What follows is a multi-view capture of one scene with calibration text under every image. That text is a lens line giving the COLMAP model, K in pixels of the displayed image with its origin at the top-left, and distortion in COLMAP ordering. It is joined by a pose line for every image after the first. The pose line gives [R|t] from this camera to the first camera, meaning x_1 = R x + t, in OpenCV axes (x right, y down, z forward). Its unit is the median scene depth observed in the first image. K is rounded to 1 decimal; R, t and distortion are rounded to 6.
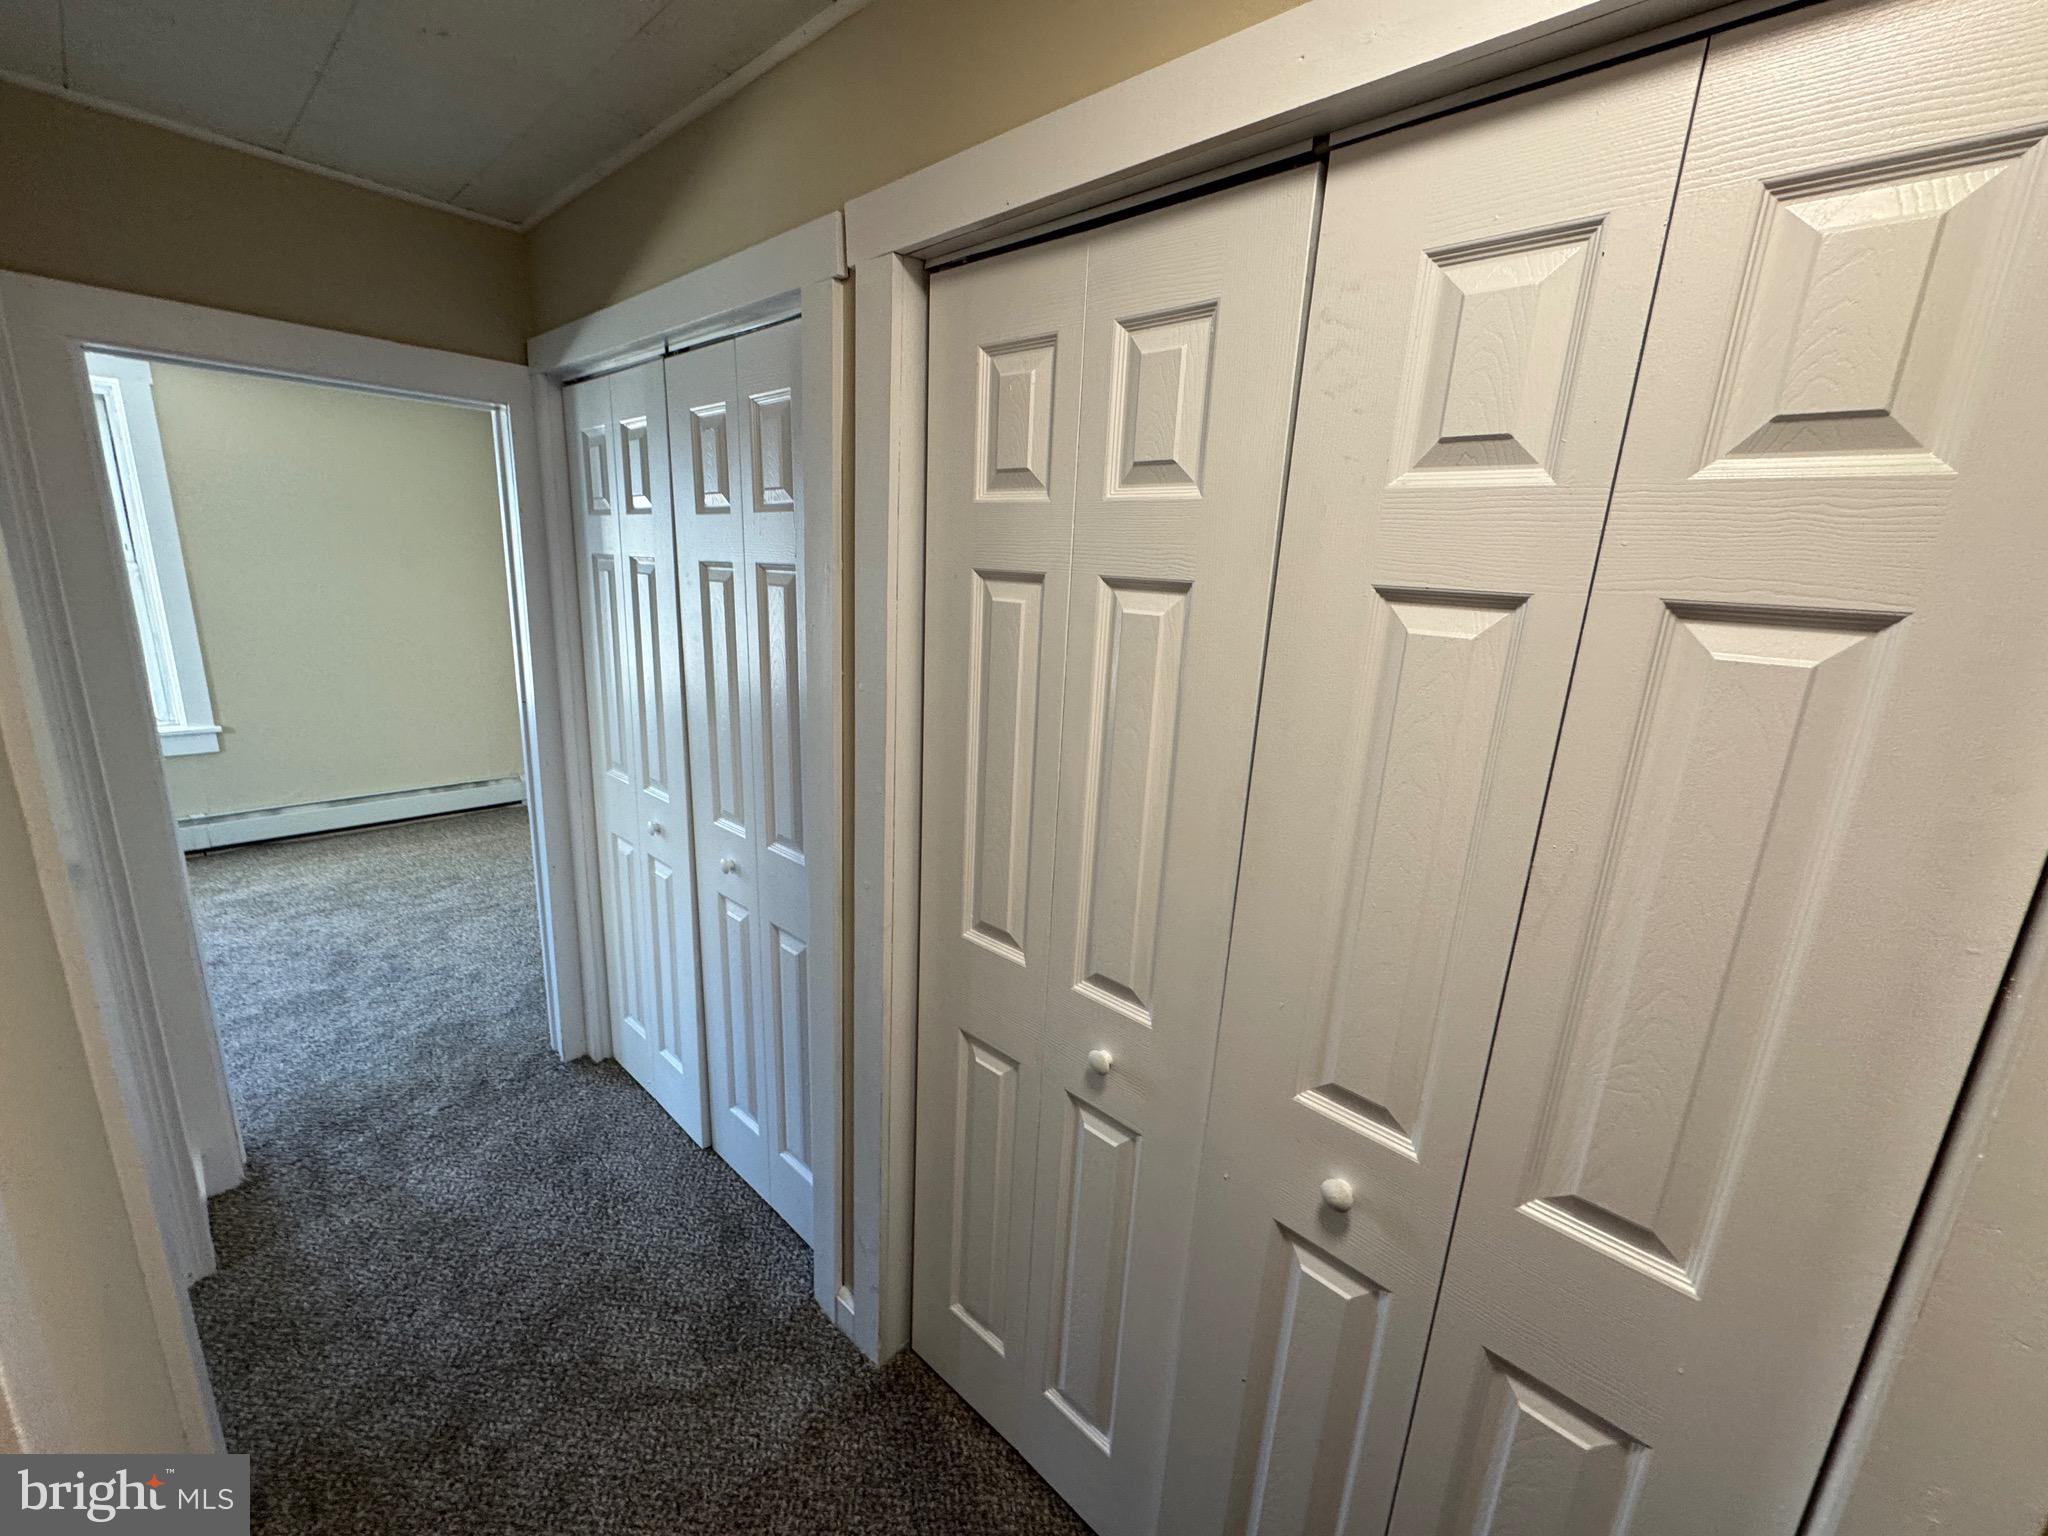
lens RADIAL K [[812.8, 0, 1022.7], [0, 812.8, 769.3], [0, 0, 1]] dist [-0.000224, -0.000460]
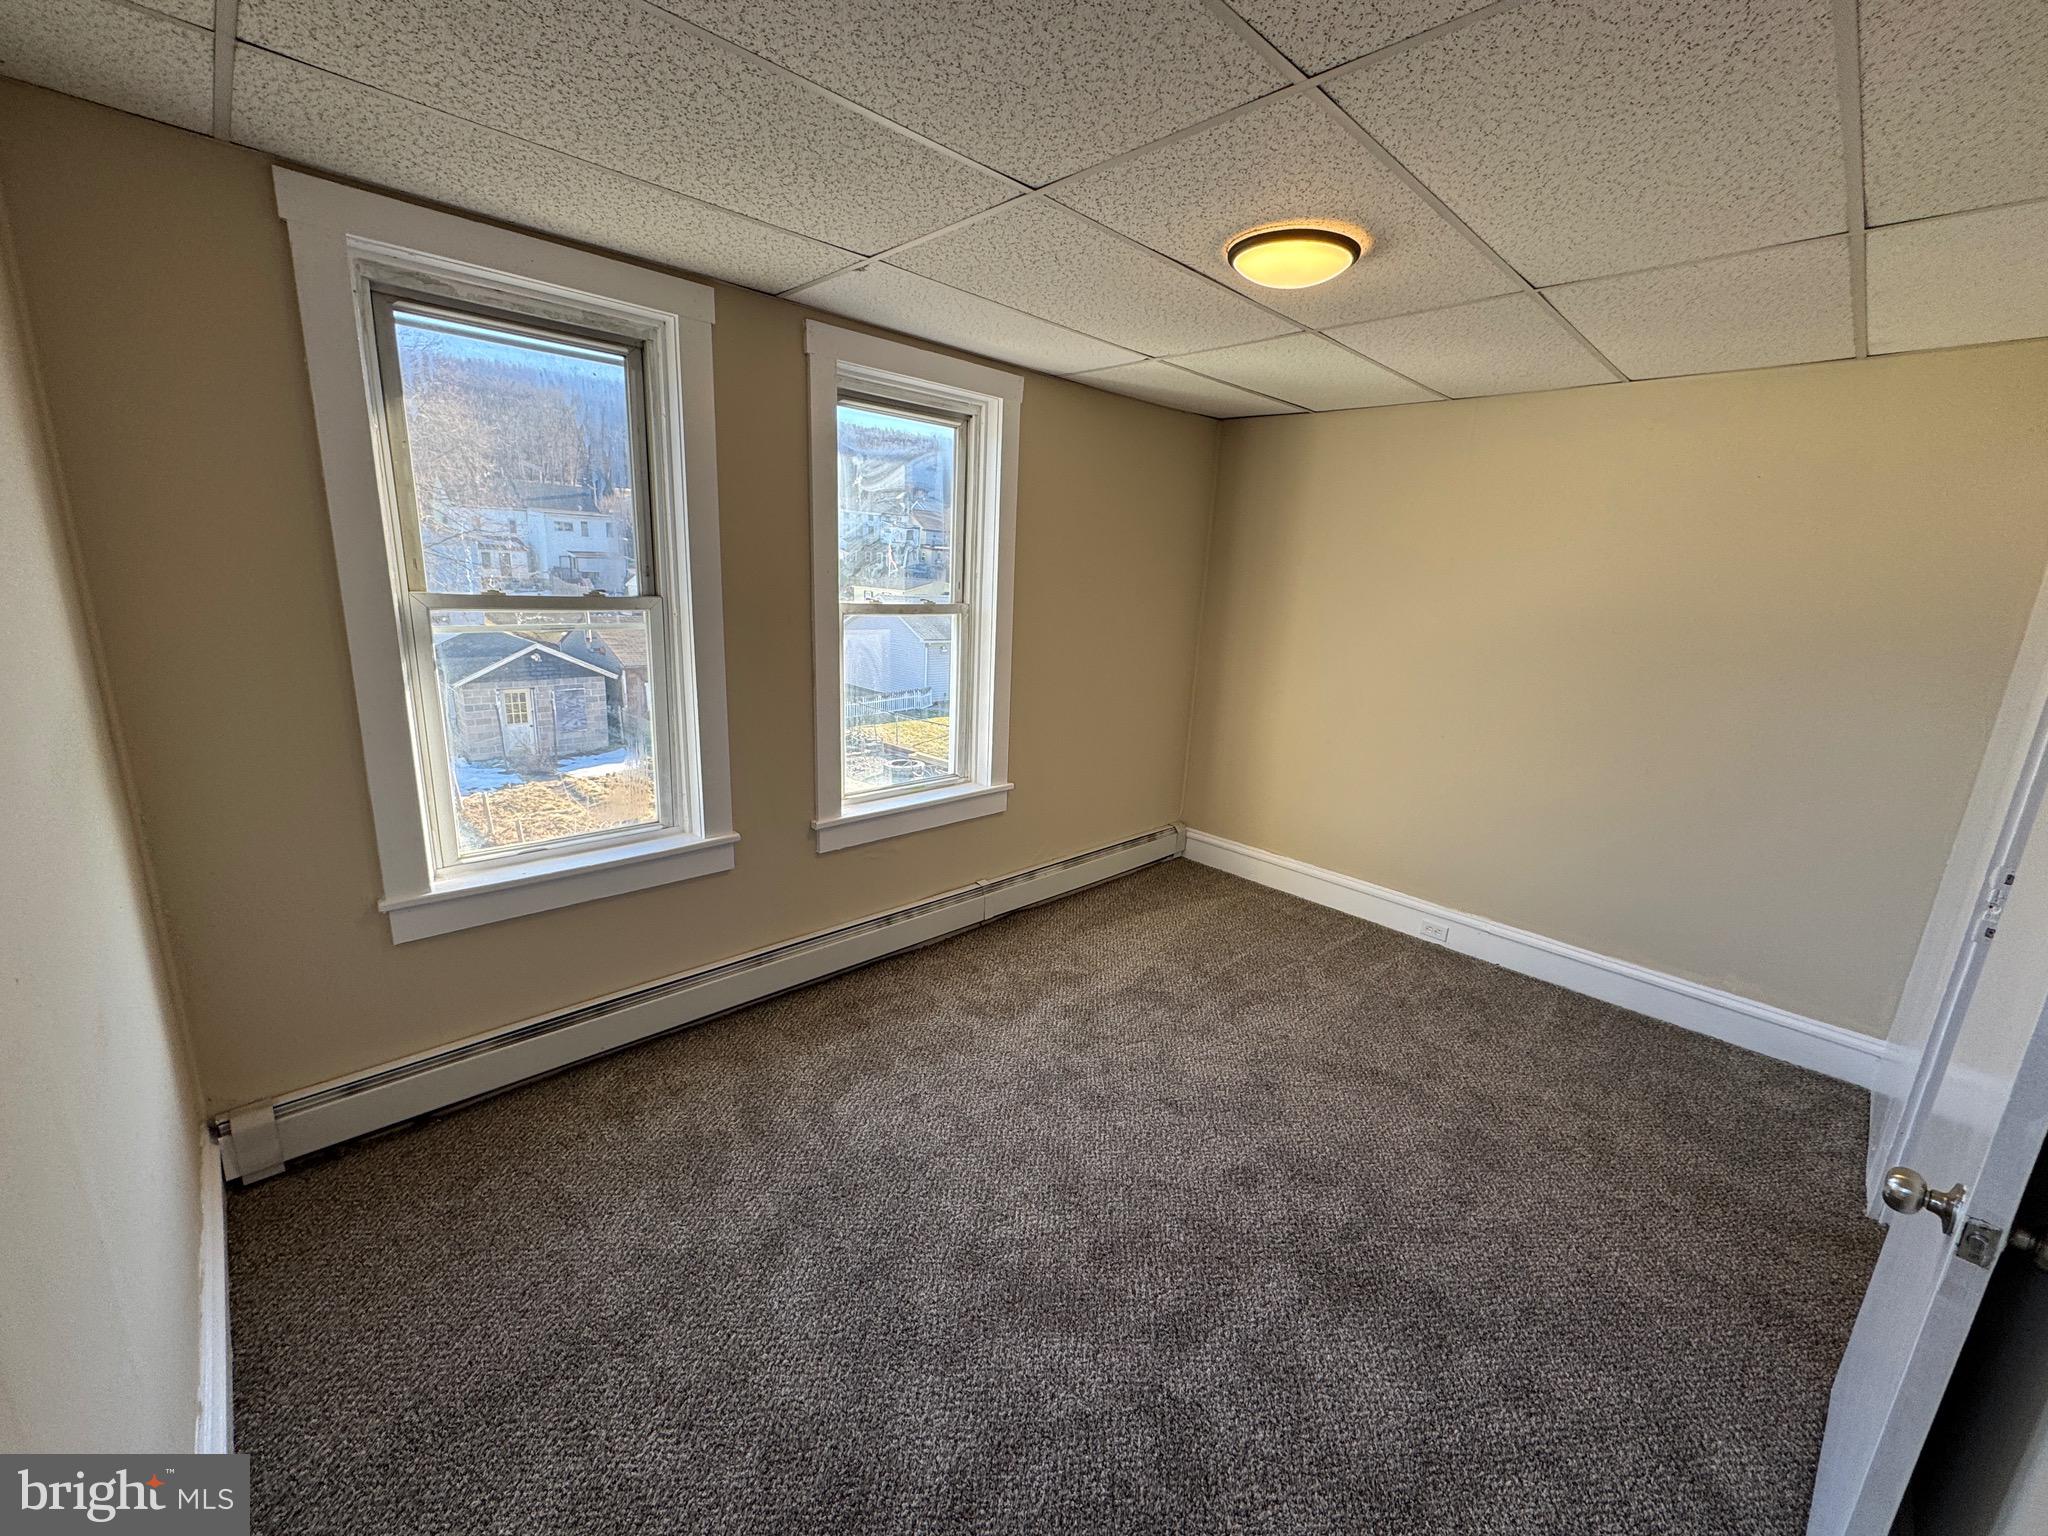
lens RADIAL K [[812.8, 0, 1028.3], [0, 812.8, 754.4], [0, 0, 1]] dist [-0.000224, -0.000460]
pose [[0.998865, 0.020982, -0.042762, -0.888038], [-0.021511, 0.999697, -0.011958, -0.069345], [0.042498, 0.012865, 0.999014, 0.108011]]
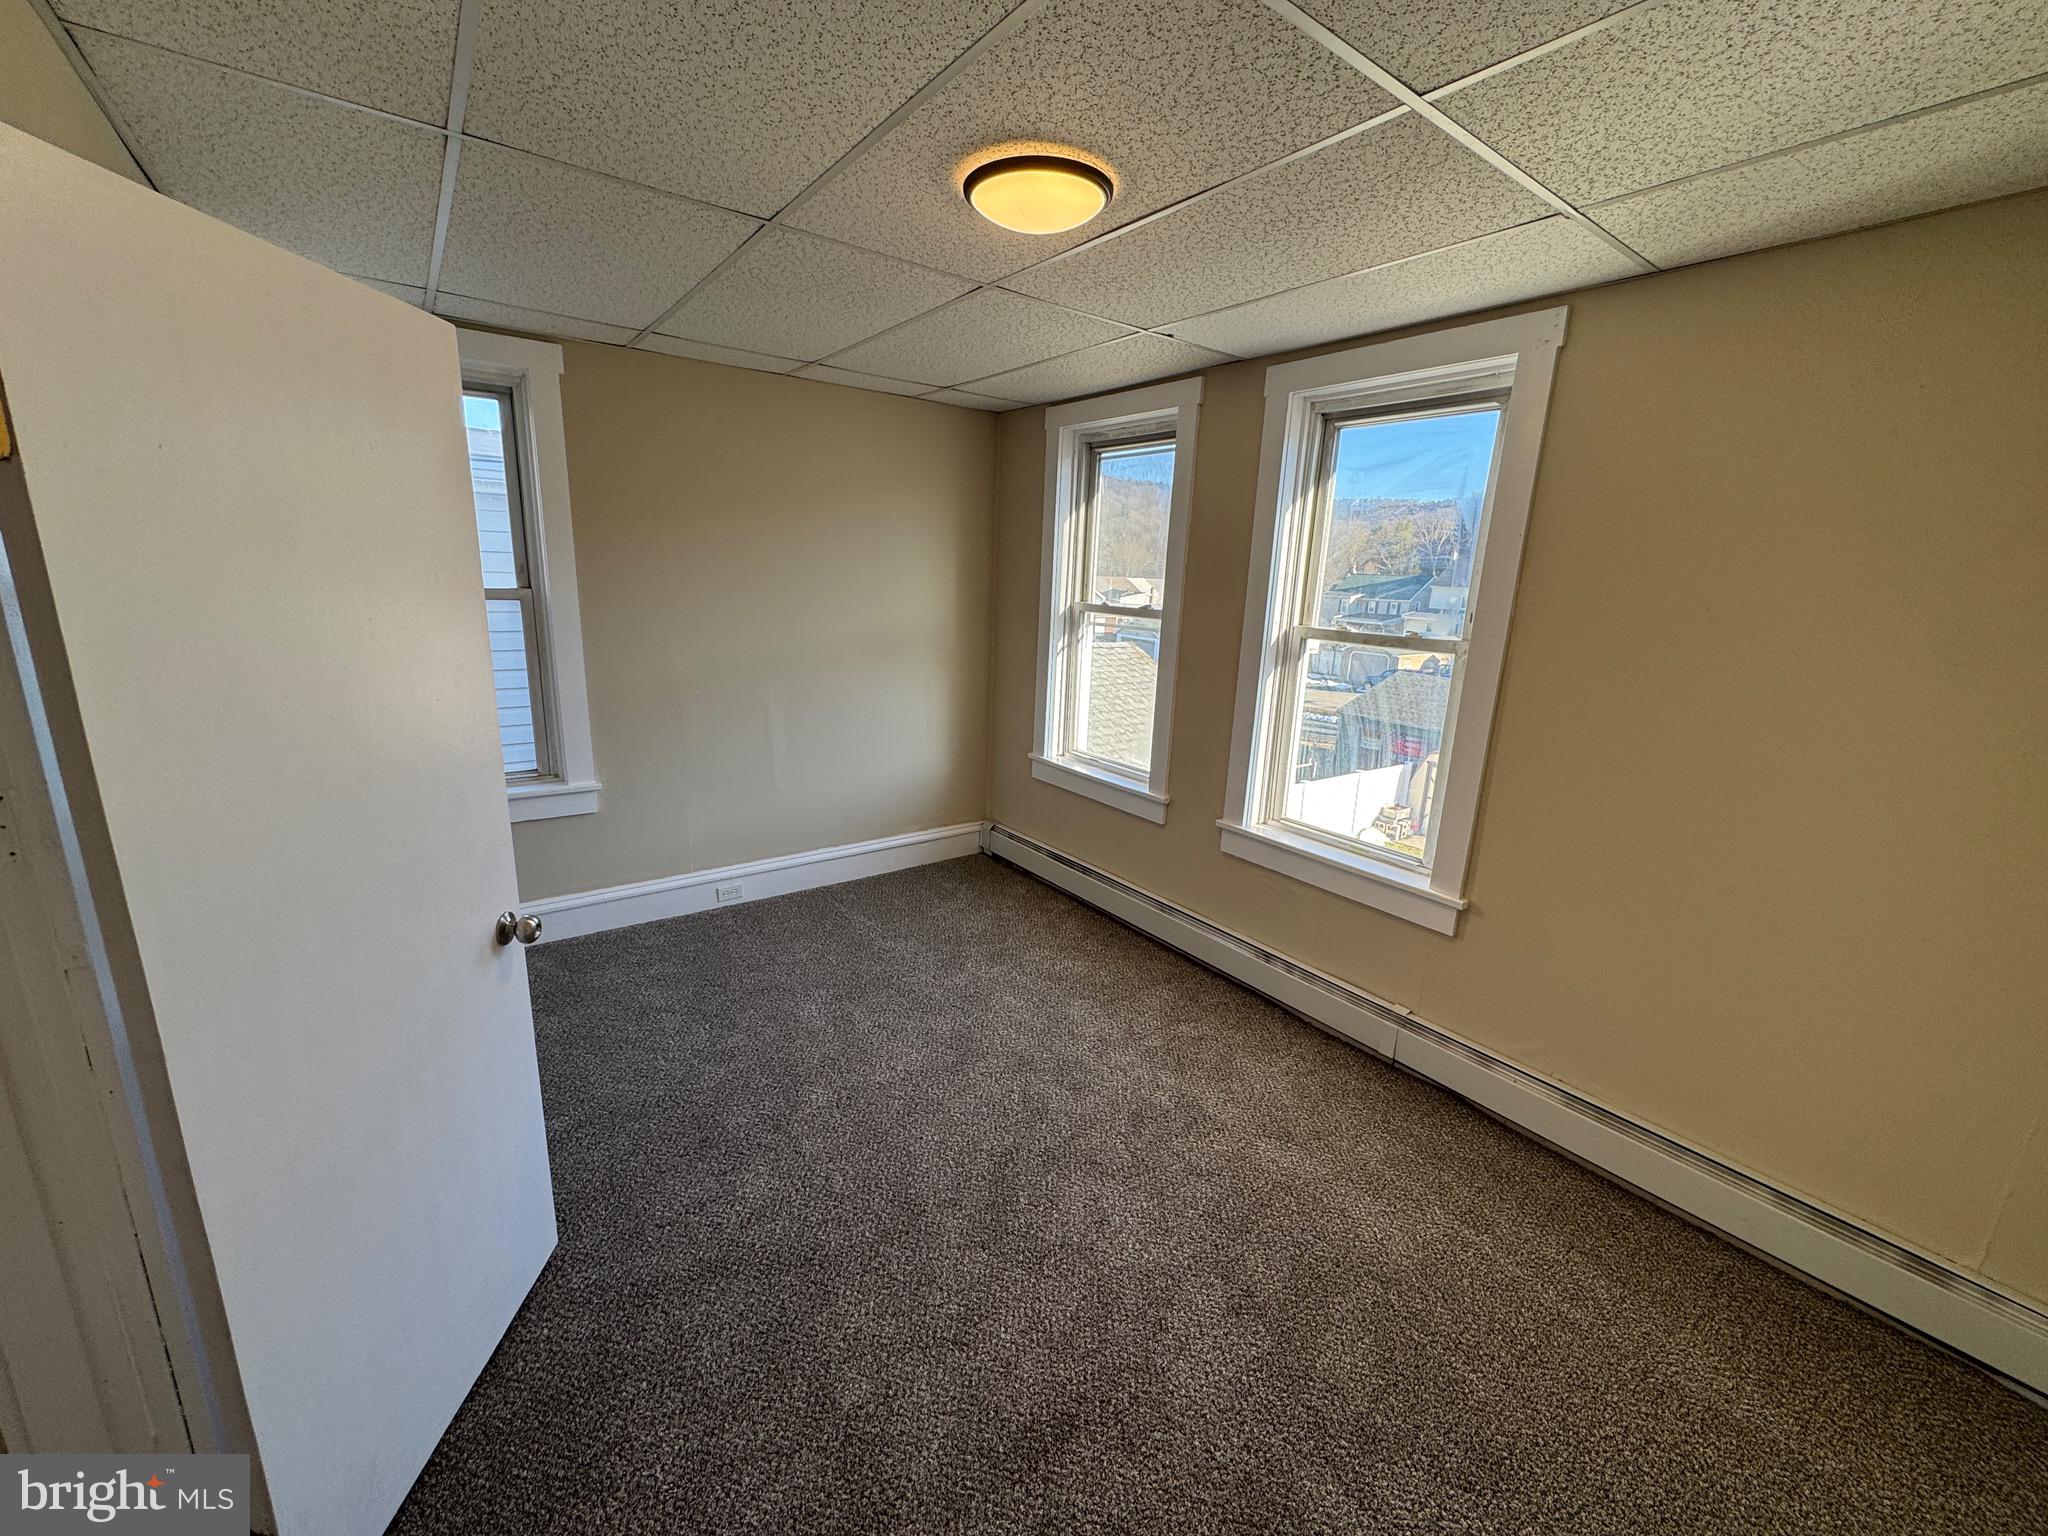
lens RADIAL K [[812.8, 0, 1019.6], [0, 812.8, 779.8], [0, 0, 1]] dist [-0.000224, -0.000460]
pose [[-0.181238, 0.190994, -0.964714, -0.335743], [-0.284472, 0.928842, 0.237335, -0.178235], [0.941397, 0.317449, -0.114009, 0.688377]]
